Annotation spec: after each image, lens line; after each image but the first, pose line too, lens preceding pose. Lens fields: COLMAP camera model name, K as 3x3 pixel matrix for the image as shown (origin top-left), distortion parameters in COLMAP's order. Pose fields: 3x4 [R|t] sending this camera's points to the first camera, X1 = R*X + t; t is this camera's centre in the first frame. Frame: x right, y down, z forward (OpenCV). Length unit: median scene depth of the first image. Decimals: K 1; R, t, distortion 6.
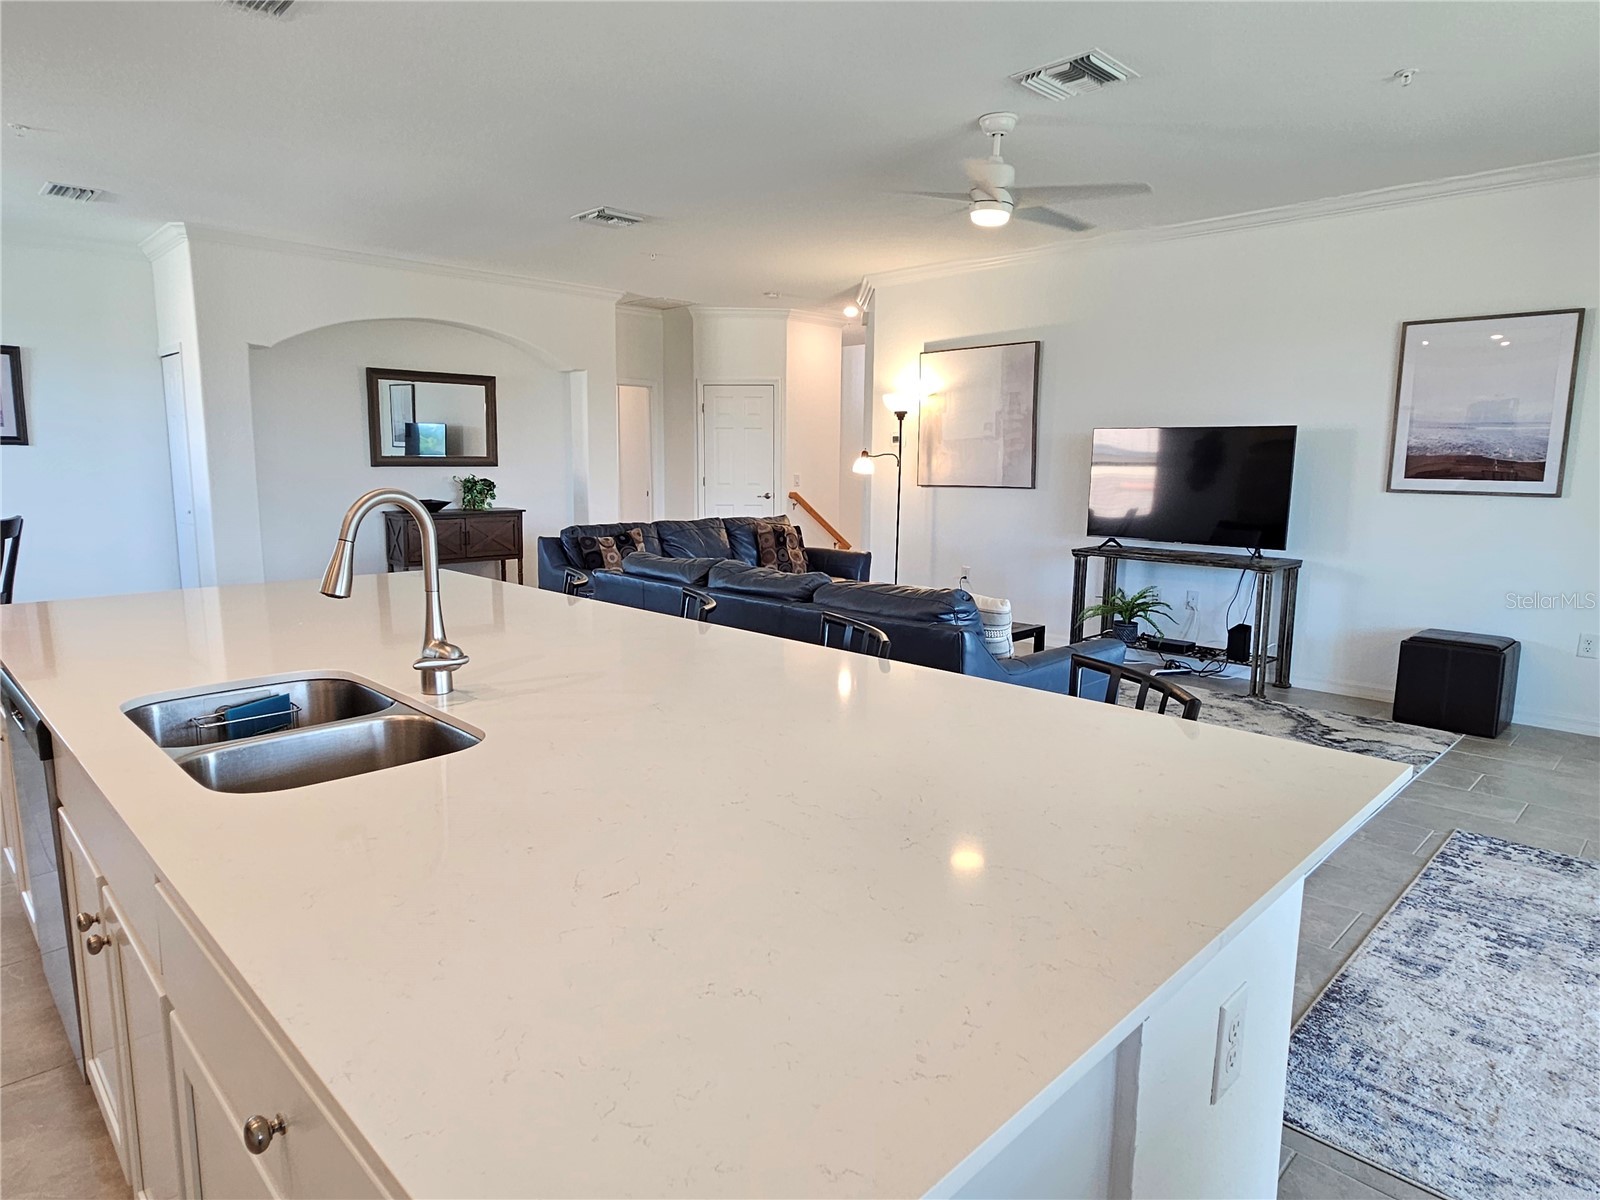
lens RADIAL K [[947.4, 0, 794.5], [0, 947.4, 596.2], [0, 0, 1]] dist [0.001127, -0.000847]
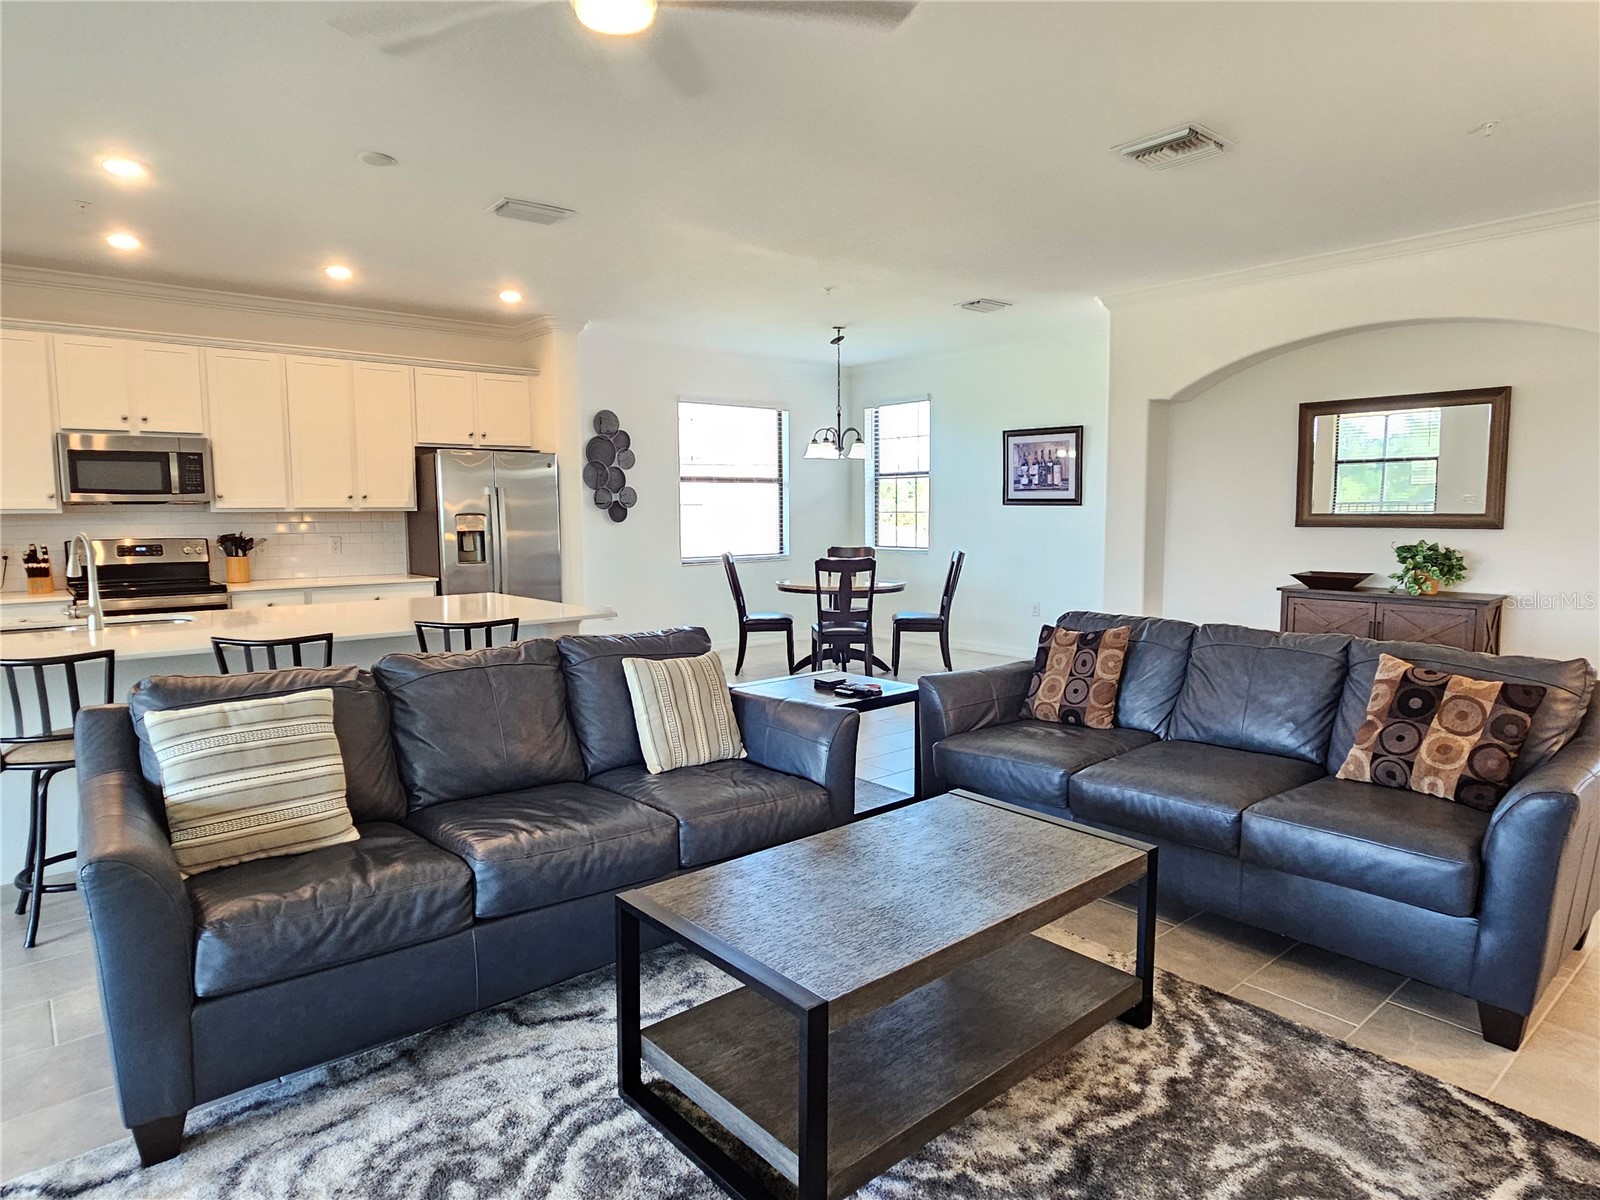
lens RADIAL K [[947.4, 0, 795.9], [0, 947.4, 595.3], [0, 0, 1]] dist [0.001127, -0.000847]
pose [[-0.081226, 0.084035, -0.993147, 0.470447], [-0.141863, 0.985320, 0.094976, -0.117947], [0.986548, 0.148605, -0.068112, 0.795494]]
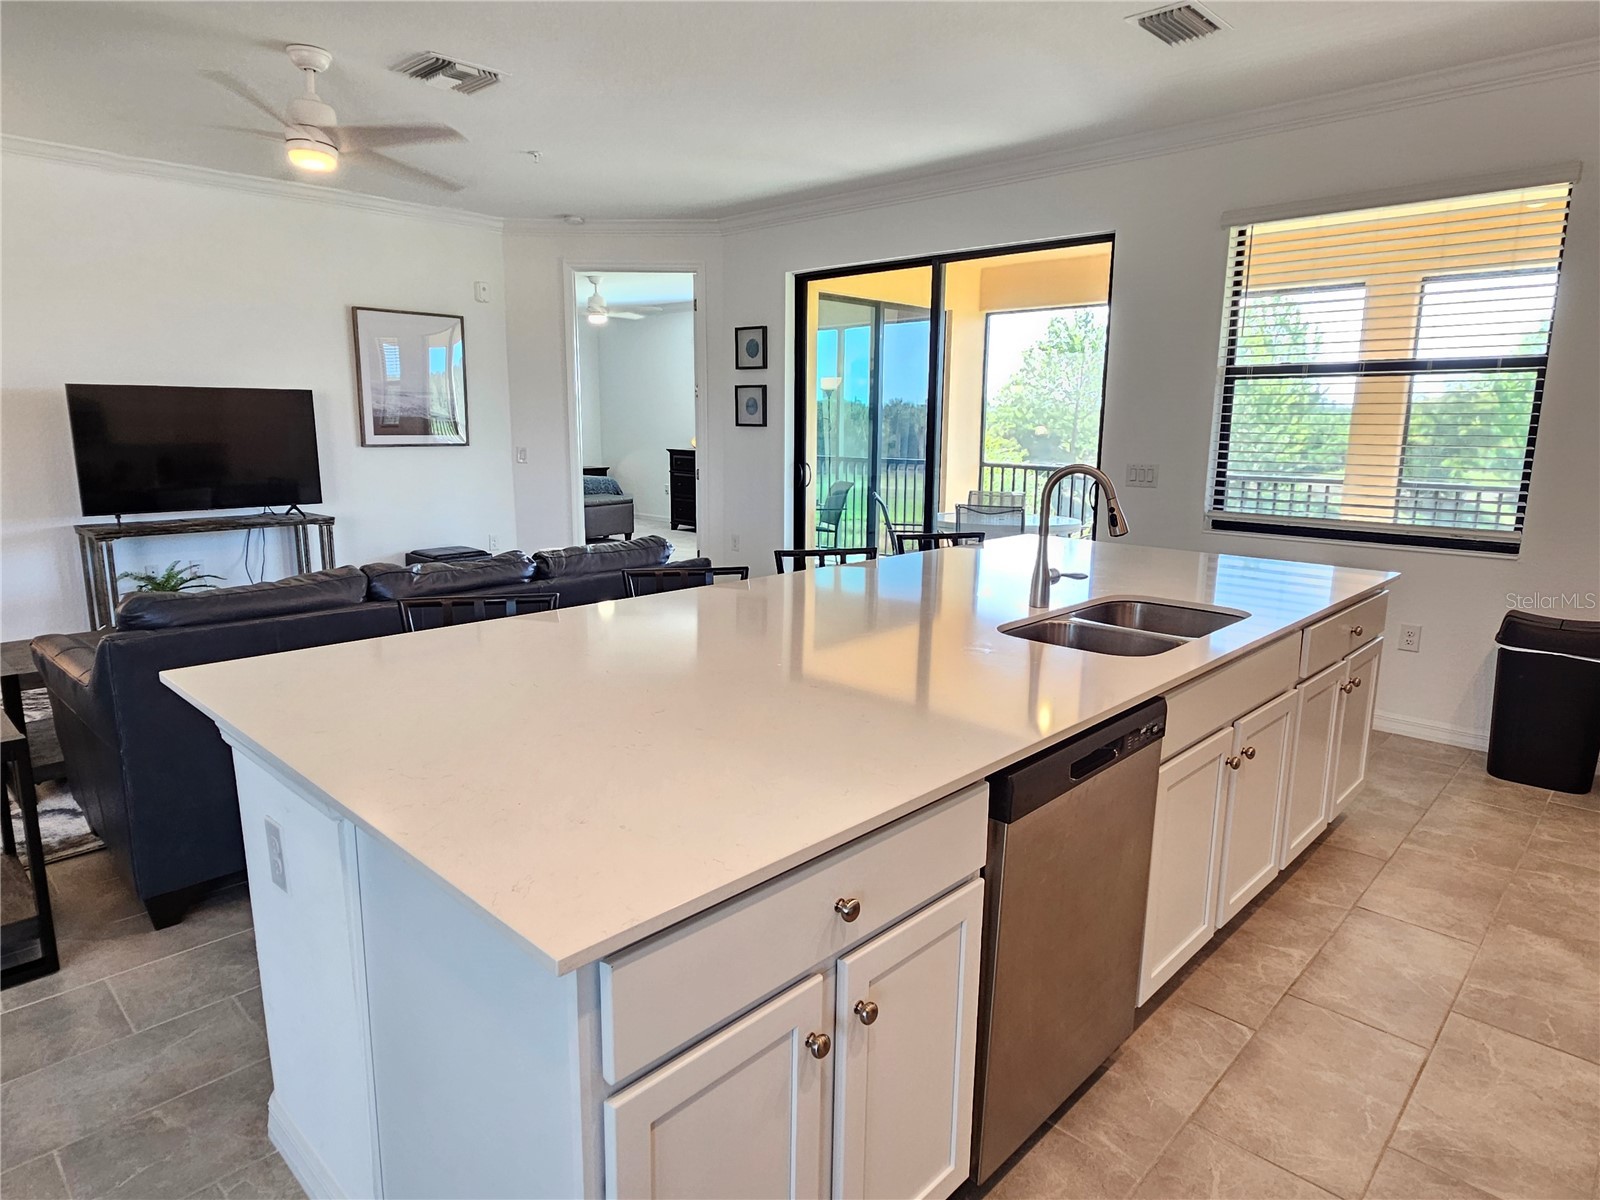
lens RADIAL K [[947.4, 0, 794.1], [0, 947.4, 596.1], [0, 0, 1]] dist [0.001127, -0.000847]
pose [[-0.019806, -0.194106, 0.980781, -0.531343], [0.137811, 0.971079, 0.194969, -0.073552], [-0.990261, 0.139024, 0.007517, 0.405721]]
